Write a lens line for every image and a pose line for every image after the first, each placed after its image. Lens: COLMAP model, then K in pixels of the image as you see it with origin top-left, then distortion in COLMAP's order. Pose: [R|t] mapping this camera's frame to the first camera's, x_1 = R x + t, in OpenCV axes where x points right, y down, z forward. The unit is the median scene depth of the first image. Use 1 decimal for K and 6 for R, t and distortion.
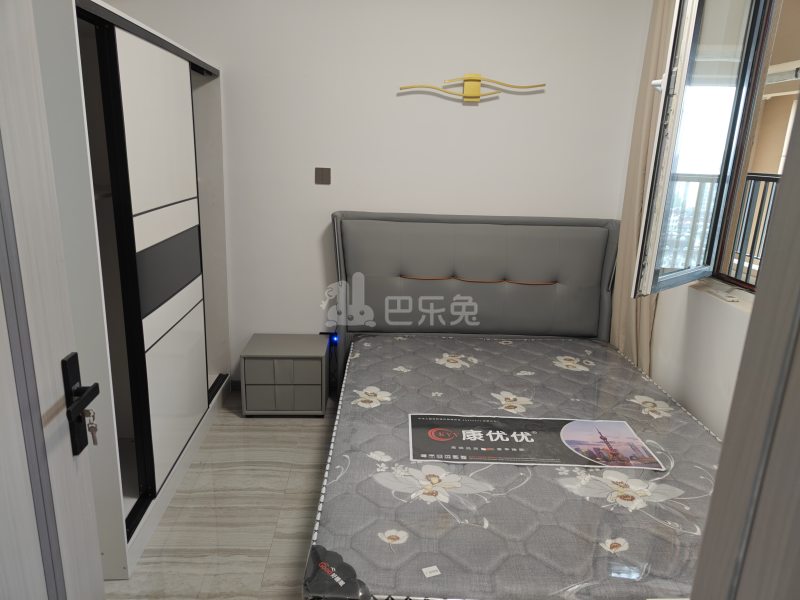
lens RADIAL K [[587.5, 0, 400.7], [0, 587.5, 288.0], [0, 0, 1]] dist [0.058802, -0.155939]
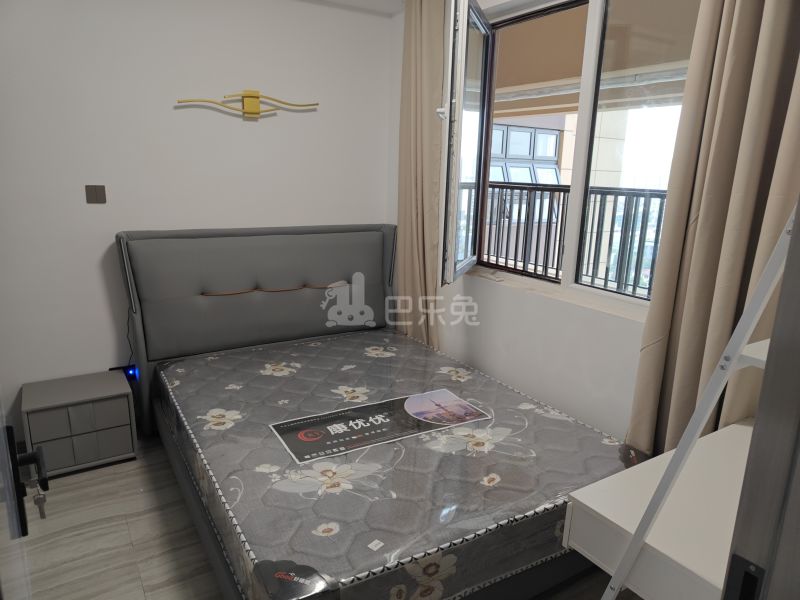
lens RADIAL K [[575.1, 0, 433.2], [0, 575.1, 285.6], [0, 0, 1]] dist [0.005027, -0.004173]
pose [[0.854003, -0.115058, 0.507386, -0.203411], [0.121874, 0.992346, 0.019898, -0.009496], [-0.505792, 0.044844, 0.861489, -0.010055]]
